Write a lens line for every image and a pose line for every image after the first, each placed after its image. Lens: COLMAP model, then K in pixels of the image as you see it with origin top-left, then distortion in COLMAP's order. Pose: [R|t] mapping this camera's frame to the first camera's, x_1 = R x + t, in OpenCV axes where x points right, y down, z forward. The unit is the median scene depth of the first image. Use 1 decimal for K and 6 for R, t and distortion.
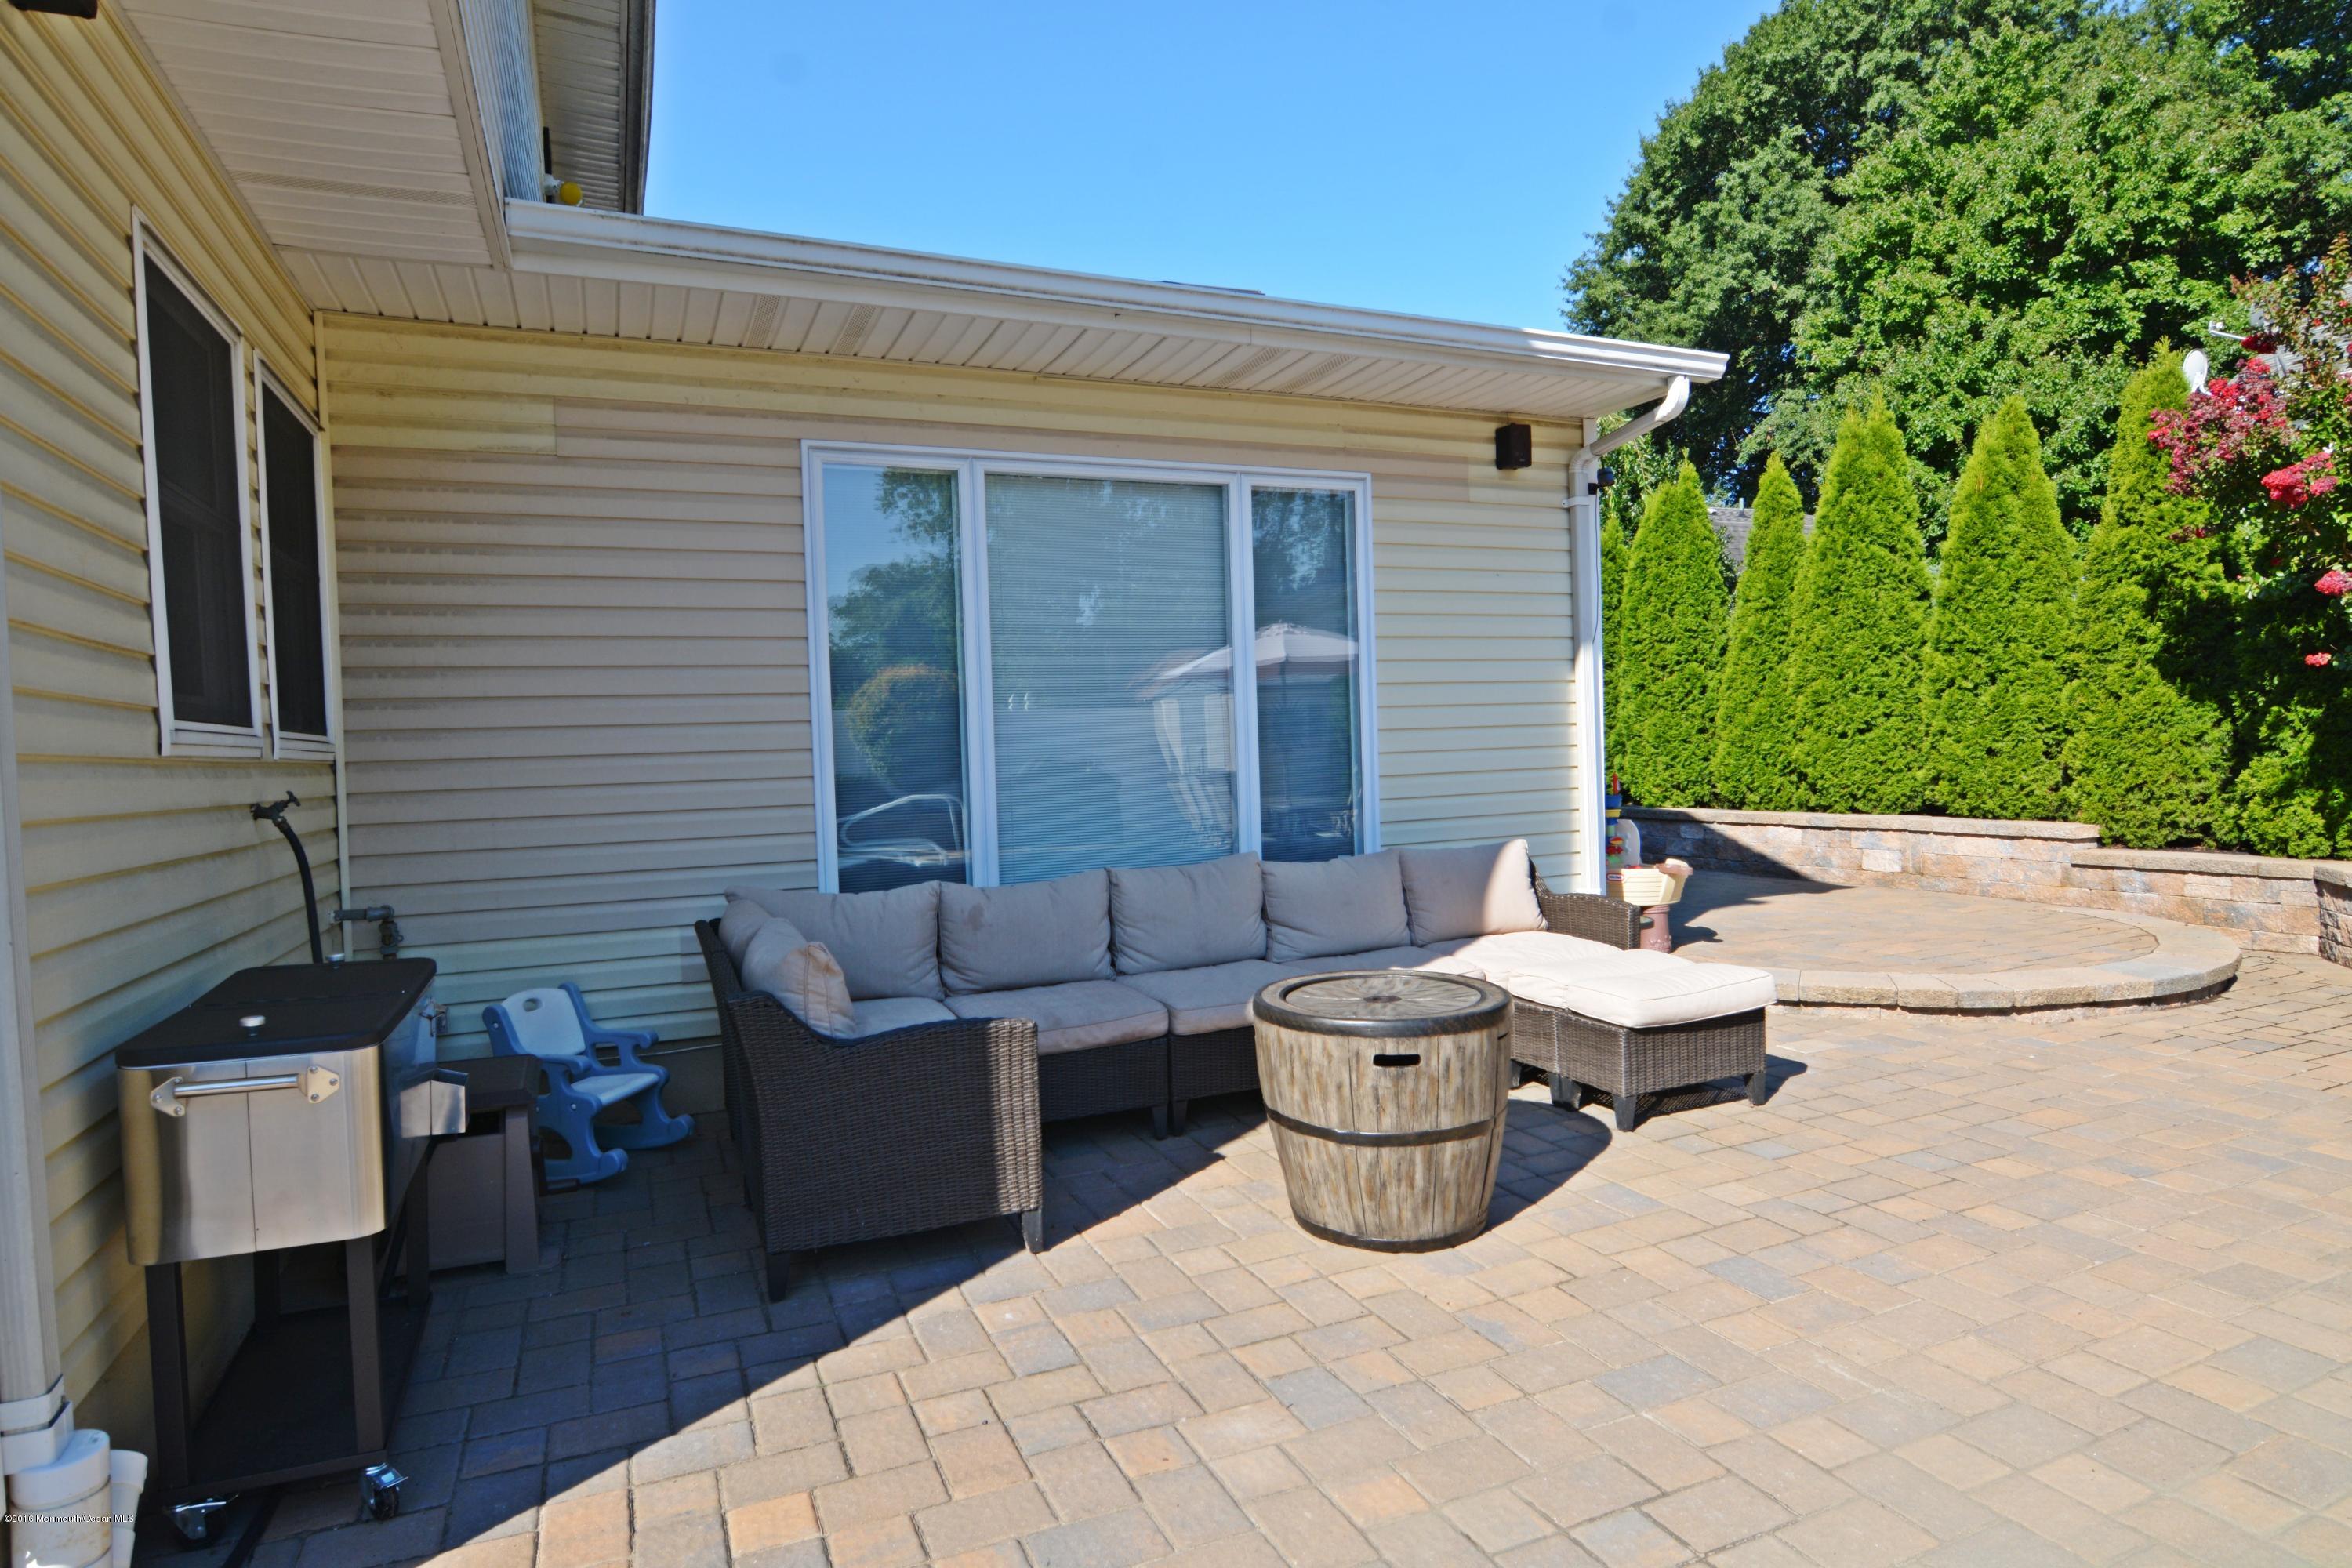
lens RADIAL K [[1346.3, 0, 1176.0], [0, 1346.3, 784.0], [0, 0, 1]] dist [-0.002256, -0.000809]
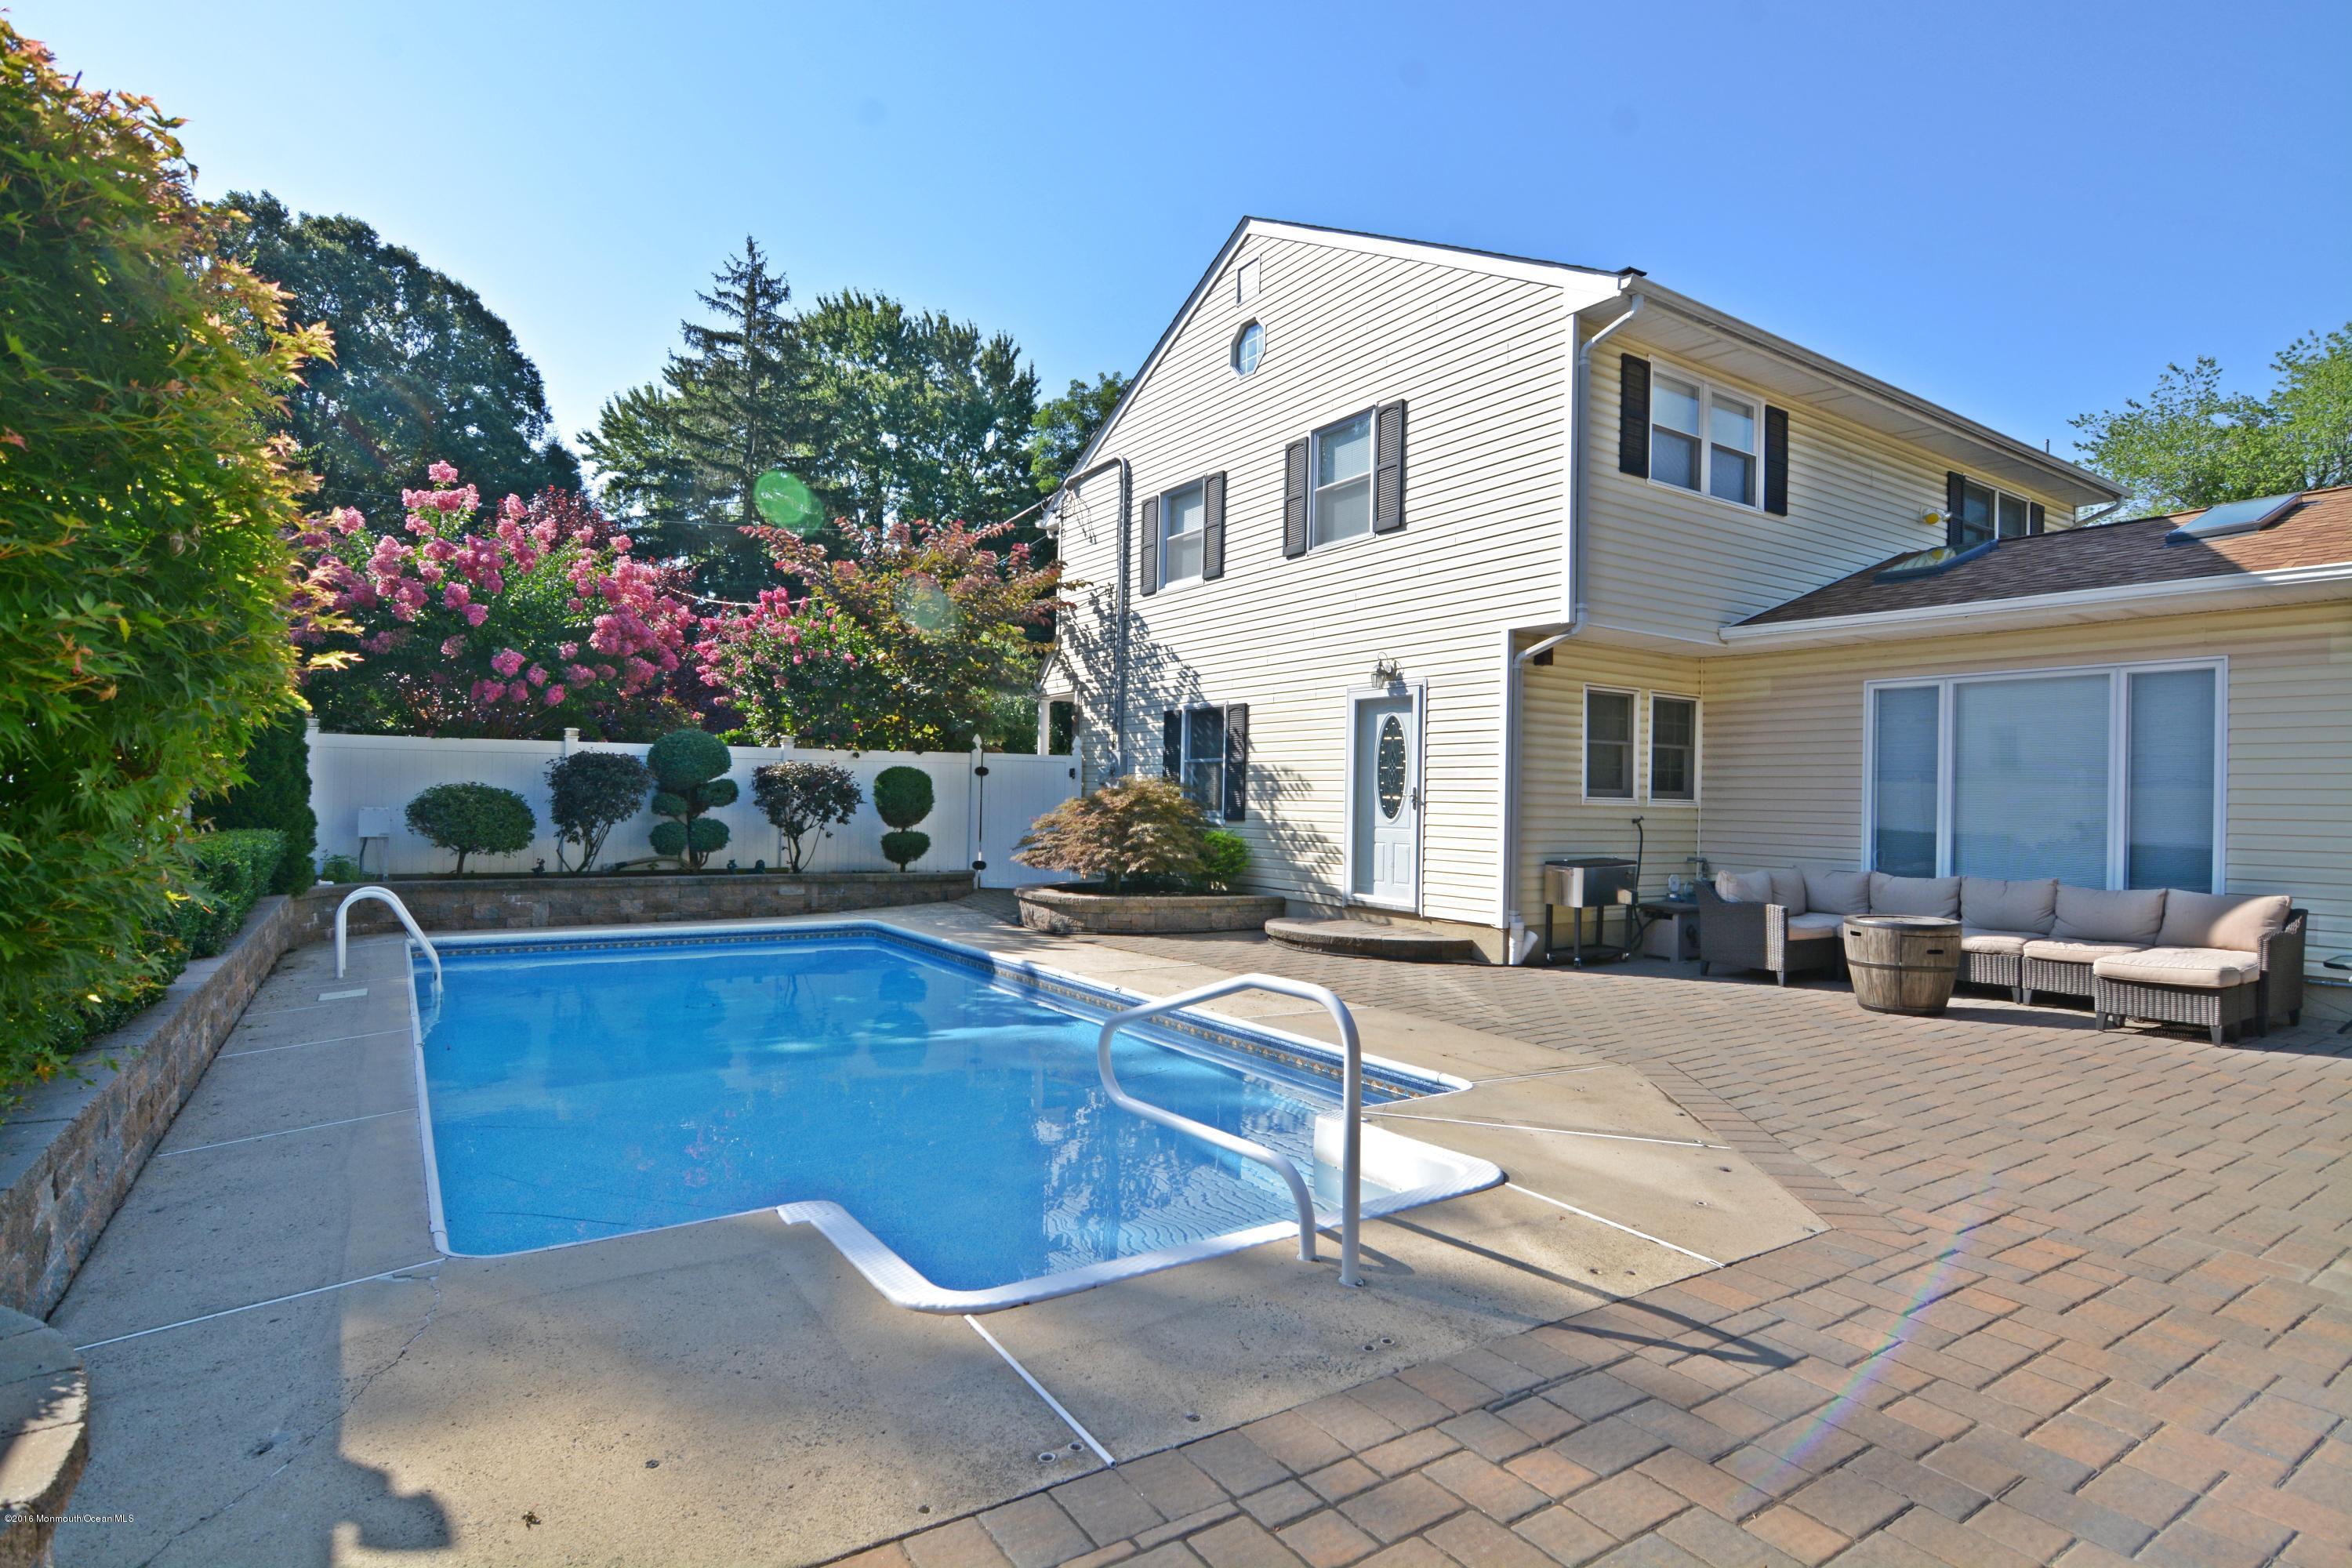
lens RADIAL K [[1173.1, 0, 1176.0], [0, 1173.1, 784.0], [0, 0, 1]] dist [-0.018627, -0.001464]
pose [[0.182103, 0.023024, -0.983010, 2.152498], [-0.054599, 0.998420, 0.013271, -0.052346], [0.981762, 0.051255, 0.183073, -0.775843]]
